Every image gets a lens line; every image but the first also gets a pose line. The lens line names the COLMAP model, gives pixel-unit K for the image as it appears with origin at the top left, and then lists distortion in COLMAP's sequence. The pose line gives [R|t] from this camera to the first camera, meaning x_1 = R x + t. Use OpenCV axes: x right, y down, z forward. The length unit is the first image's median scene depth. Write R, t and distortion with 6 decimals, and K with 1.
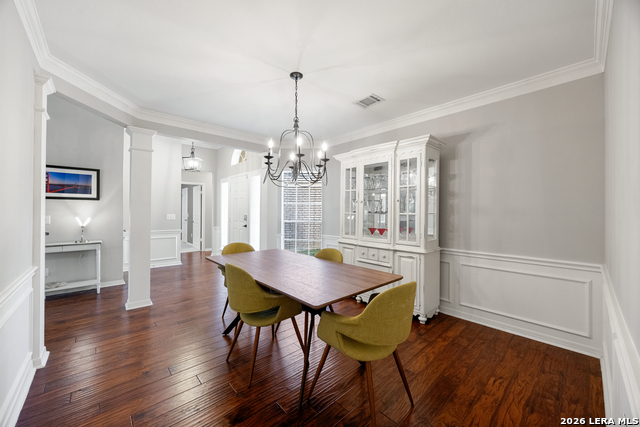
lens RADIAL K [[246.7, 0, 318.3], [0, 246.7, 212.5], [0, 0, 1]] dist [-0.004083, 0.000809]
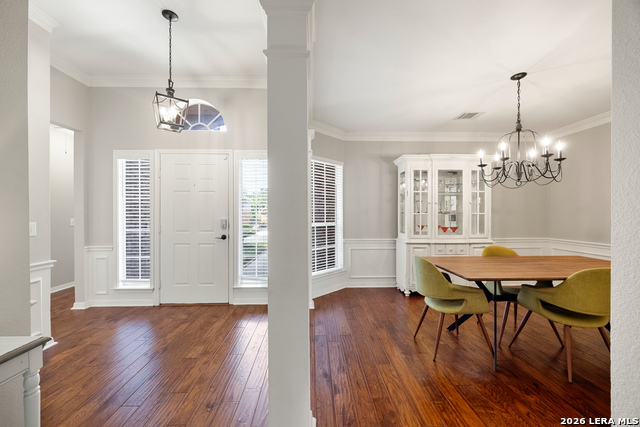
lens RADIAL K [[257.5, 0, 325.1], [0, 257.5, 208.5], [0, 0, 1]] dist [0.006307, 0.001454]
pose [[0.646810, -0.008957, 0.762598, -1.040837], [0.007294, 0.999958, 0.005559, -0.030623], [-0.762616, 0.001967, 0.646848, 0.668114]]
